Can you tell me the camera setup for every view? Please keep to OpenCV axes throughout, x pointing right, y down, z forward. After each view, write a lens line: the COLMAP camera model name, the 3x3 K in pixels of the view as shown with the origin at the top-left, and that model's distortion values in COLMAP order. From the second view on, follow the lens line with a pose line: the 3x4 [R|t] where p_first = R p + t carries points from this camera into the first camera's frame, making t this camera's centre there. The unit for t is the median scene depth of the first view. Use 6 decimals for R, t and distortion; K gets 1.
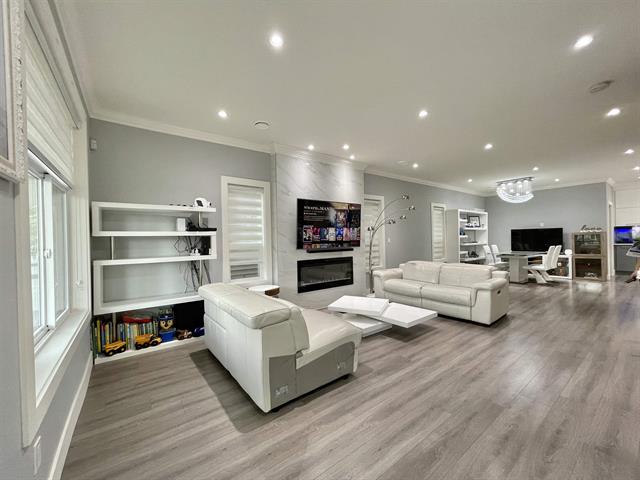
lens RADIAL K [[255.7, 0, 318.5], [0, 255.7, 239.3], [0, 0, 1]] dist [0.001168, 0.000017]
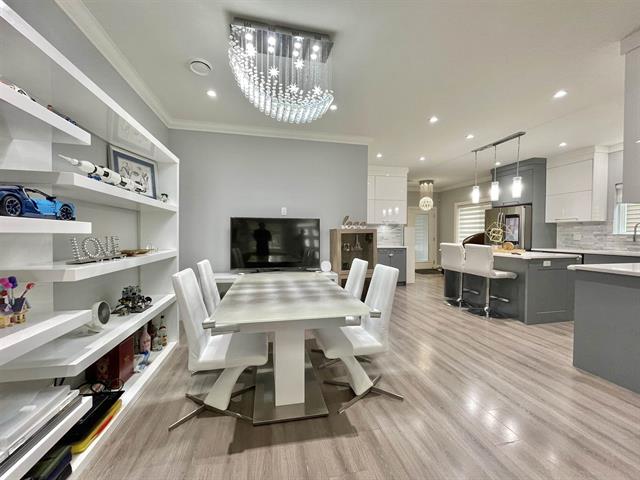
lens RADIAL K [[255.7, 0, 318.5], [0, 255.7, 239.3], [0, 0, 1]] dist [0.001168, 0.000017]
pose [[0.405641, 0.003318, 0.914027, 0.464902], [-0.013788, 0.999902, 0.002490, -0.005661], [-0.913929, -0.013613, 0.405647, 0.752463]]
